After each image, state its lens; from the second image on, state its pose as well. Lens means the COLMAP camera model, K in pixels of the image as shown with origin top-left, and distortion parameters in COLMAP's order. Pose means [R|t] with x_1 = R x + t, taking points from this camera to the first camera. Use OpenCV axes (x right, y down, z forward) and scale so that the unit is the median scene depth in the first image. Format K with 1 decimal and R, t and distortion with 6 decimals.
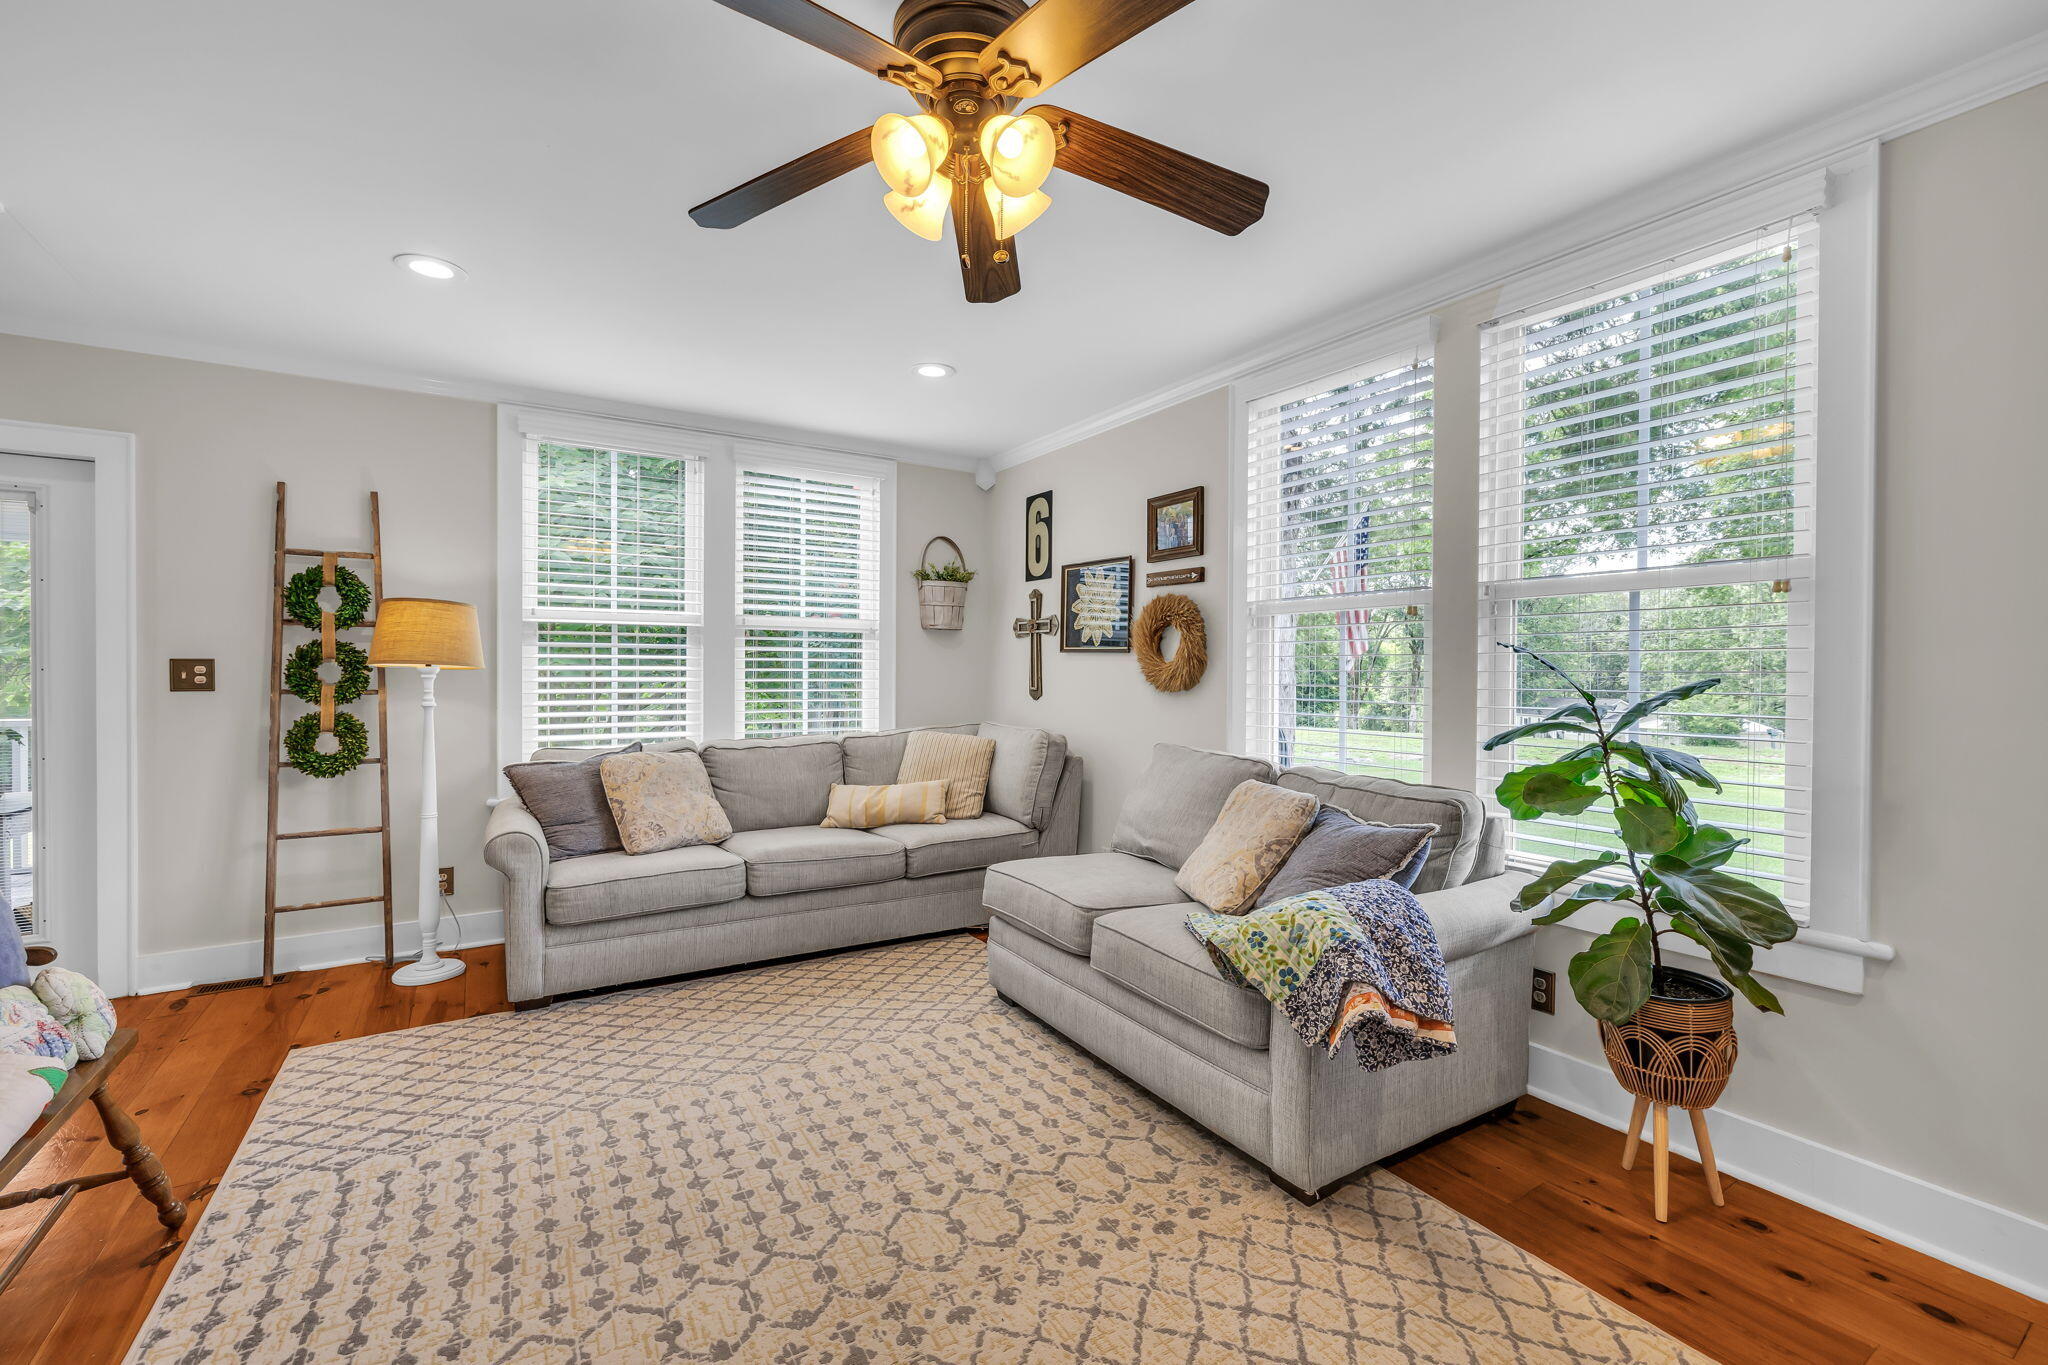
lens RADIAL K [[869.0, 0, 1021.5], [0, 869.0, 690.5], [0, 0, 1]] dist [0.001119, 0.000036]
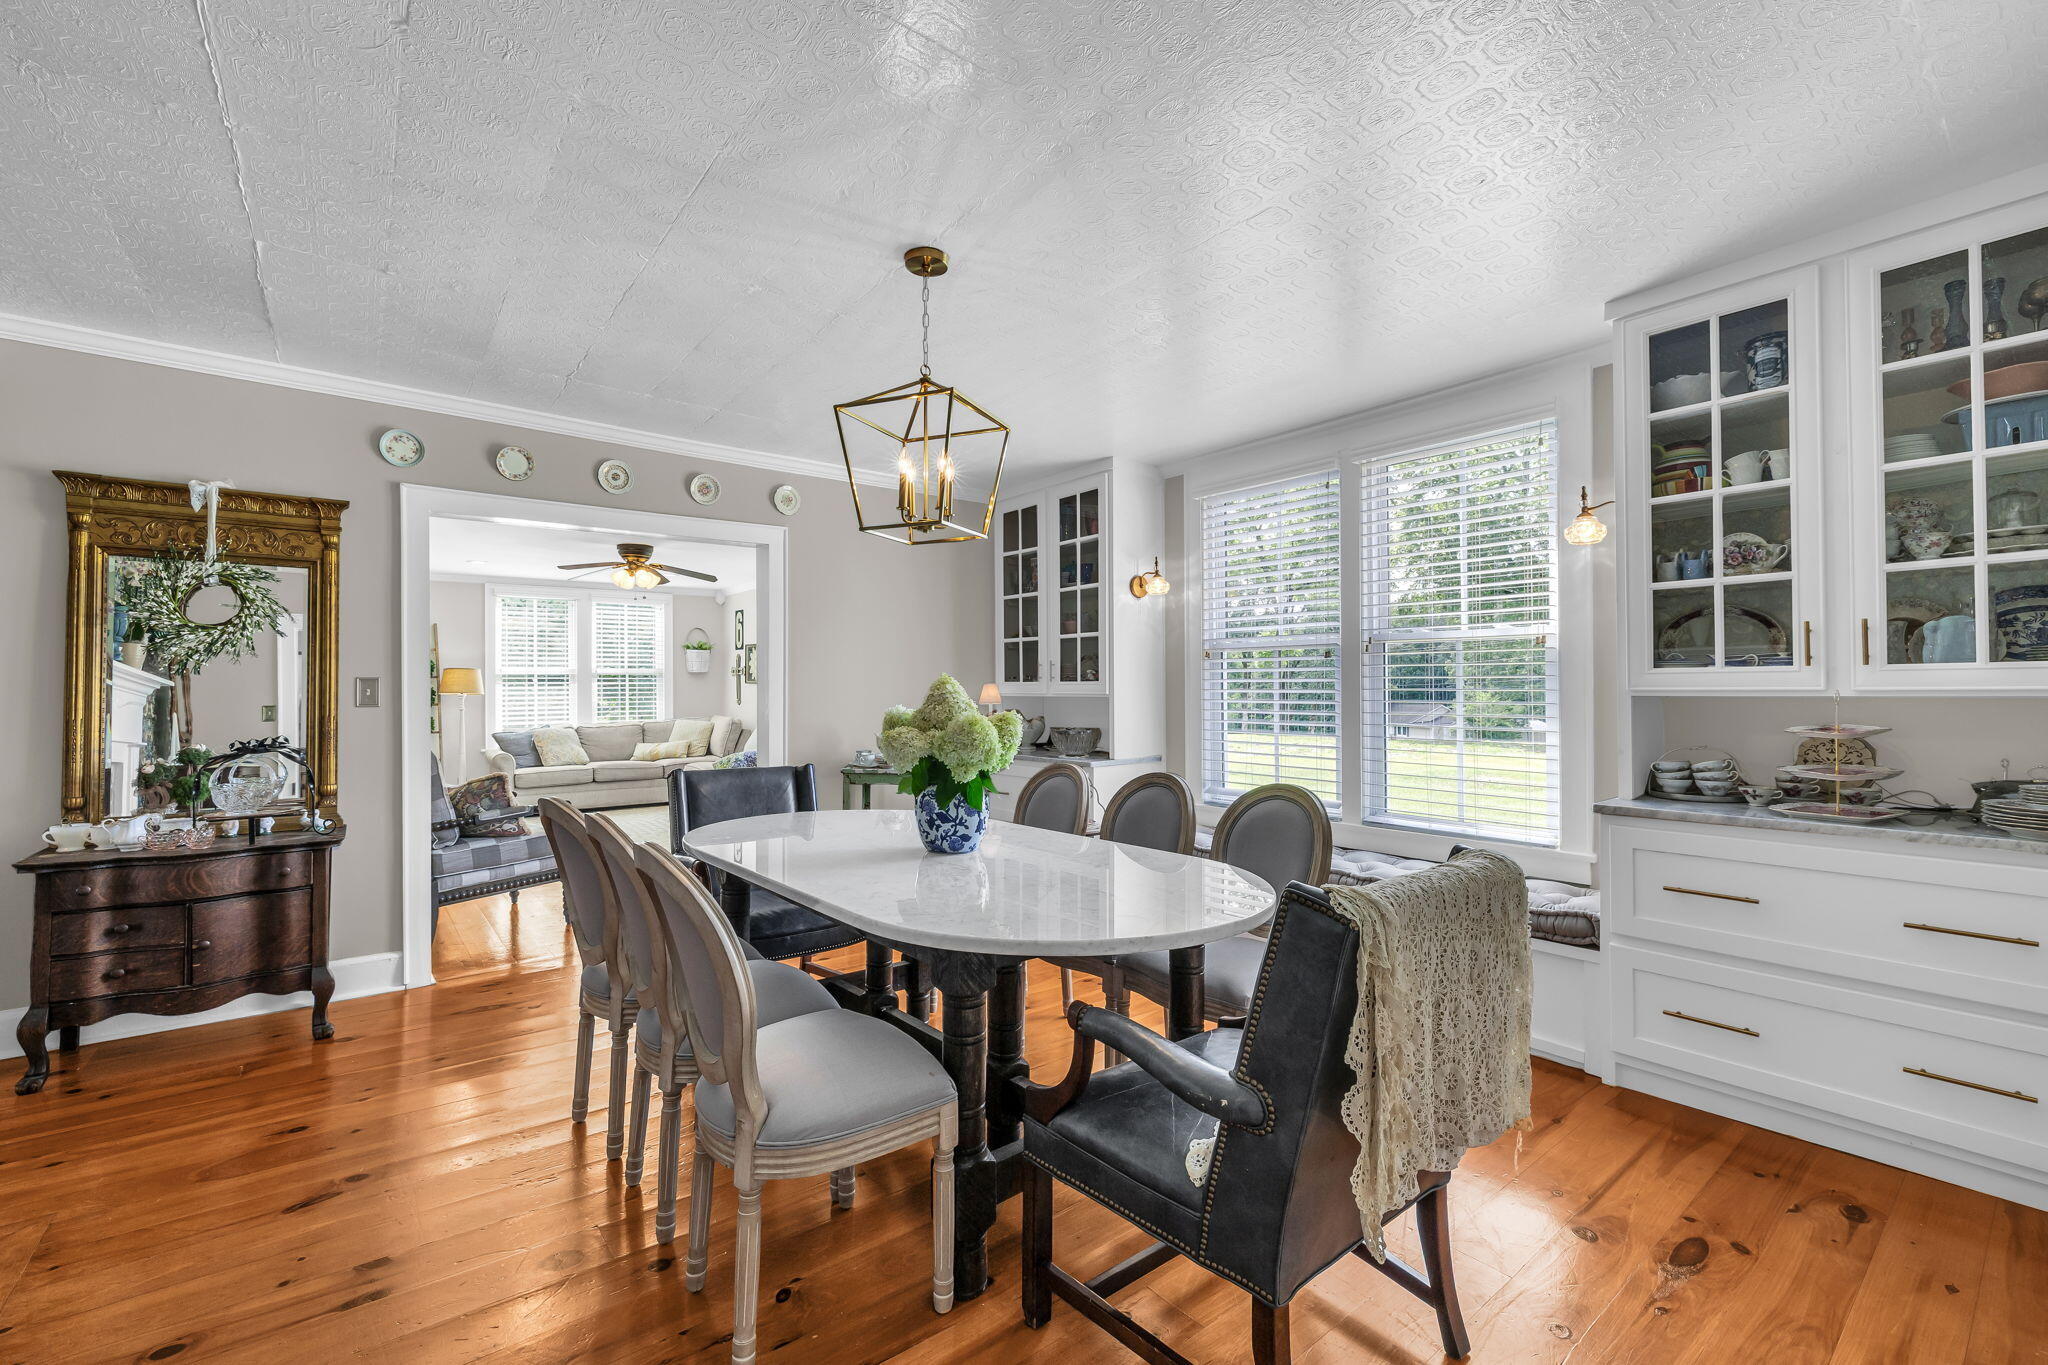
lens RADIAL K [[869.0, 0, 1029.6], [0, 869.0, 668.7], [0, 0, 1]] dist [0.001119, 0.000036]
pose [[0.992293, -0.008095, 0.123651, 0.515949], [0.012051, 0.999438, -0.031277, -0.002759], [-0.123328, 0.032526, 0.991833, -1.369232]]
